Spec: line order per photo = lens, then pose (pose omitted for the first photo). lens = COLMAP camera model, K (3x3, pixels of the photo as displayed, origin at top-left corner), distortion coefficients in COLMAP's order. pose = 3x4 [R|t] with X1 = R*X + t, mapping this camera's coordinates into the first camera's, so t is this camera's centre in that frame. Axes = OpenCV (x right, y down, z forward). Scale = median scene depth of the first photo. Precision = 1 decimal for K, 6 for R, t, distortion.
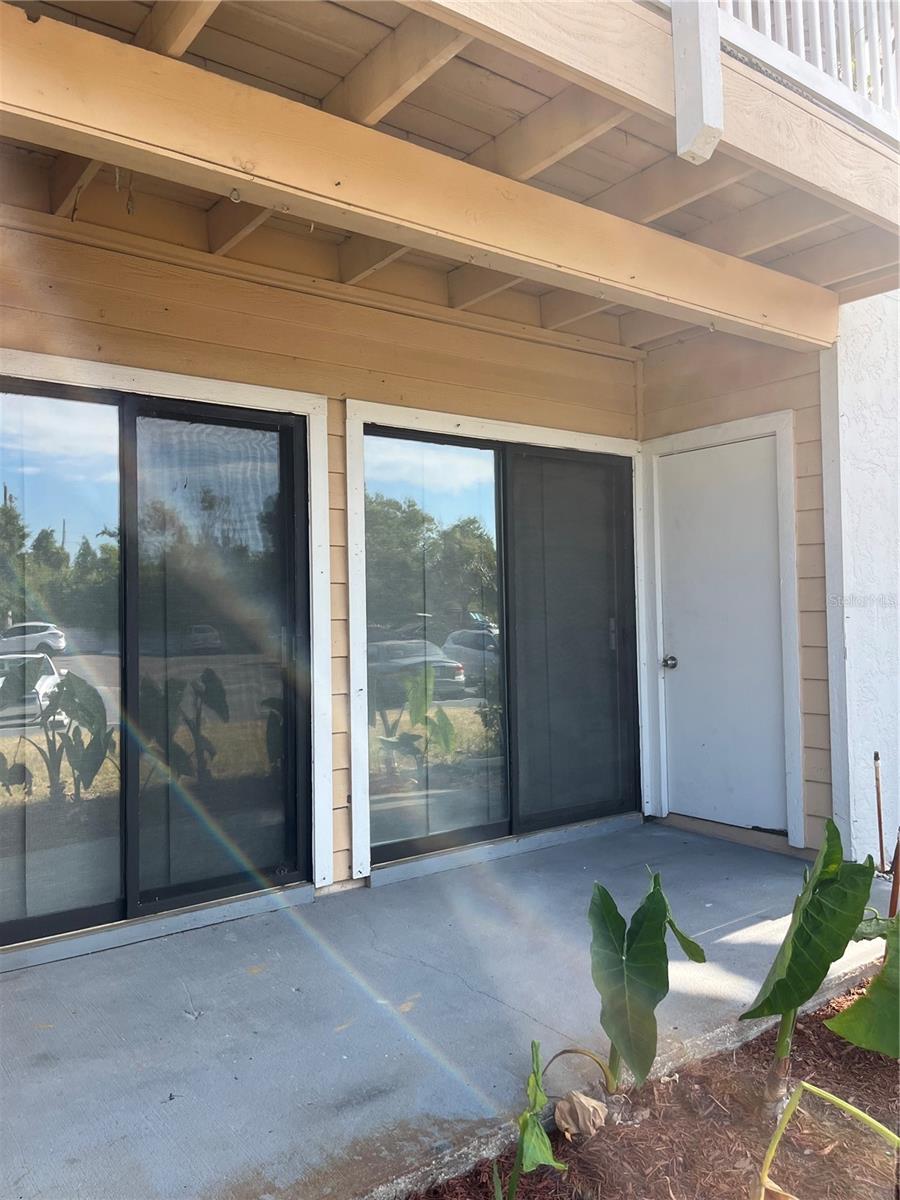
lens RADIAL K [[911.7, 0, 449.2], [0, 911.7, 597.7], [0, 0, 1]] dist [0.065445, -0.090114]
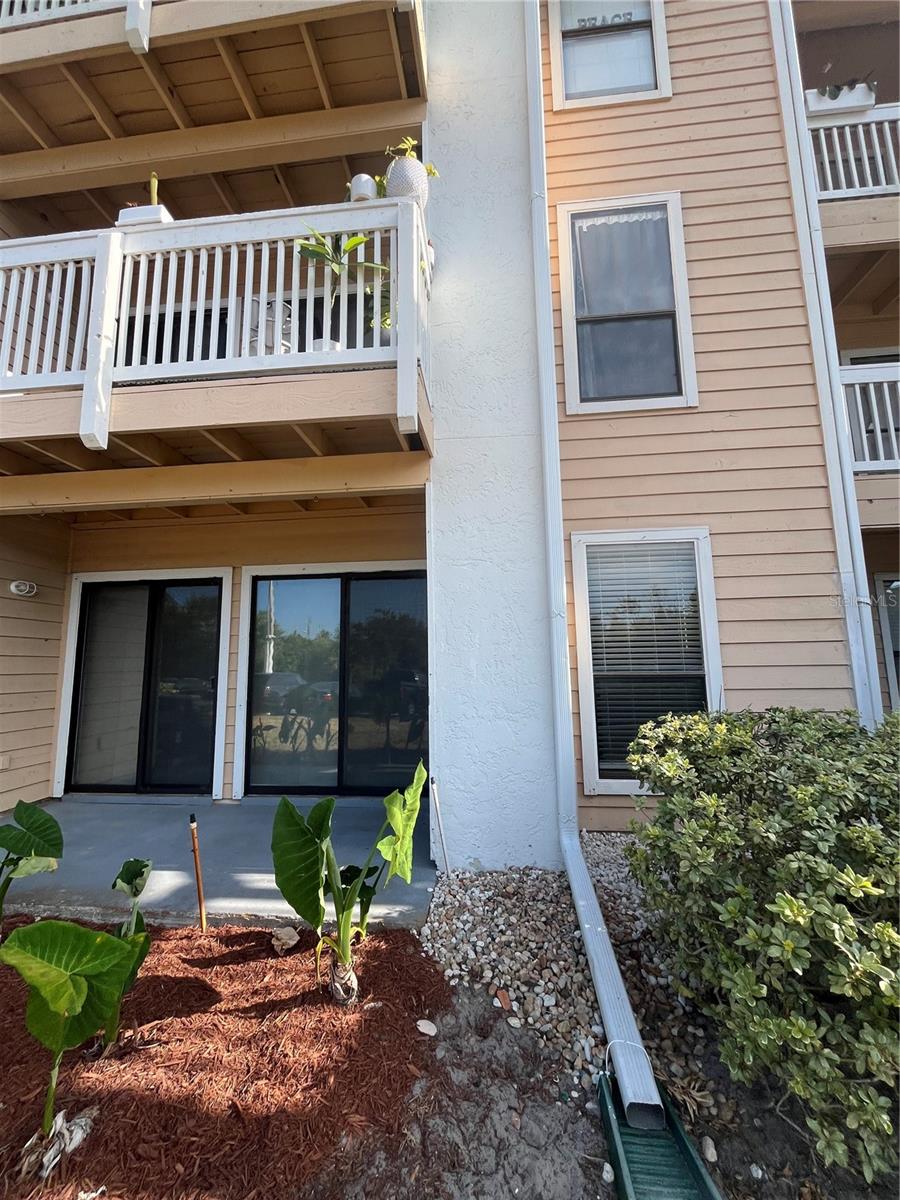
lens RADIAL K [[485.0, 0, 450.0], [0, 485.0, 599.3], [0, 0, 1]] dist [-0.002200, 0.000156]
pose [[0.731166, -0.079716, -0.677526, 1.018735], [0.011251, 0.994423, -0.104860, -0.015422], [0.682107, 0.069048, 0.727985, 0.515048]]
